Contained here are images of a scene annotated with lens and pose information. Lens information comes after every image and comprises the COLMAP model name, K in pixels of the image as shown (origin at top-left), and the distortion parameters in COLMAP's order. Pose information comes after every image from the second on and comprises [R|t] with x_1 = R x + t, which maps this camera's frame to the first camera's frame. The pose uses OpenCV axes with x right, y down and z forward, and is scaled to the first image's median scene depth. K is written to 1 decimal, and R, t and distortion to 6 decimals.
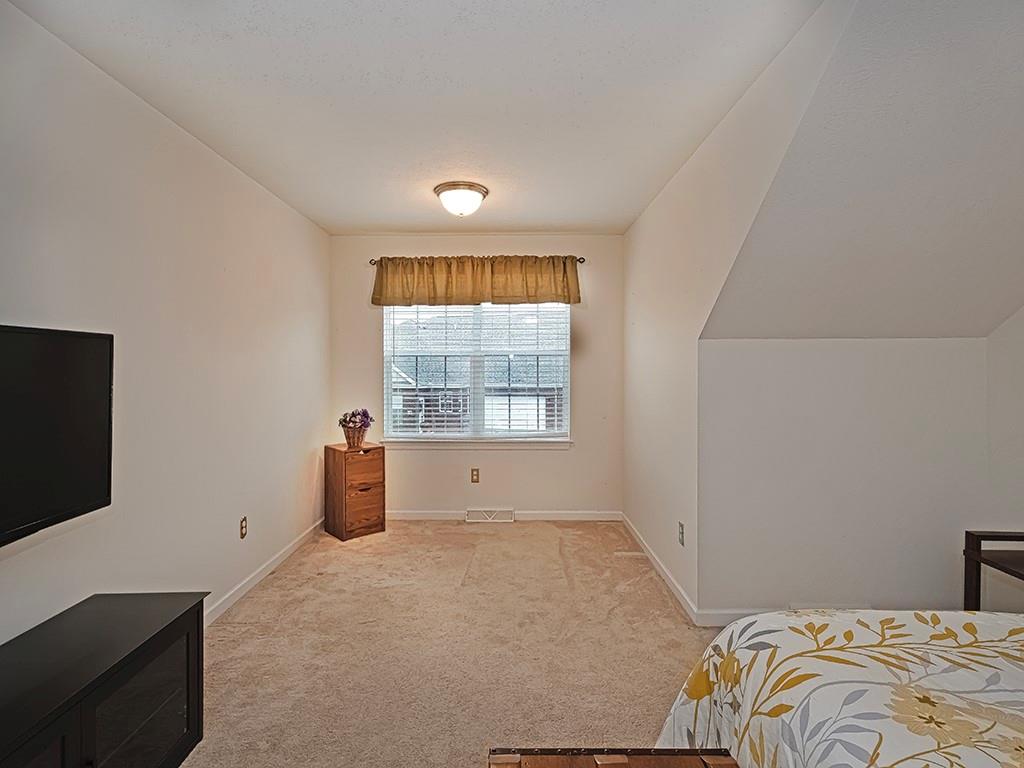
lens RADIAL K [[482.5, 0, 526.6], [0, 482.5, 367.4], [0, 0, 1]] dist [0.009071, 0.000362]
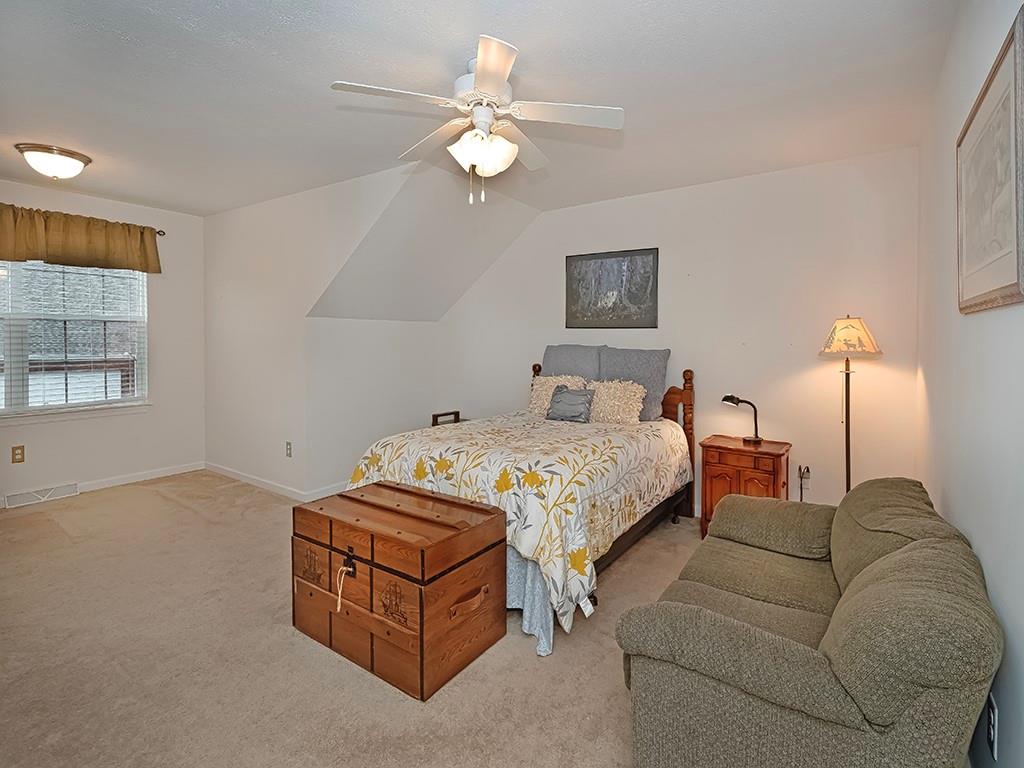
lens RADIAL K [[482.5, 0, 518.7], [0, 482.5, 379.2], [0, 0, 1]] dist [0.009071, 0.000362]
pose [[0.576088, -0.060549, 0.815142, -0.325012], [-0.008979, 0.996724, 0.080382, 0.006571], [-0.817338, -0.053626, 0.573657, -0.279237]]
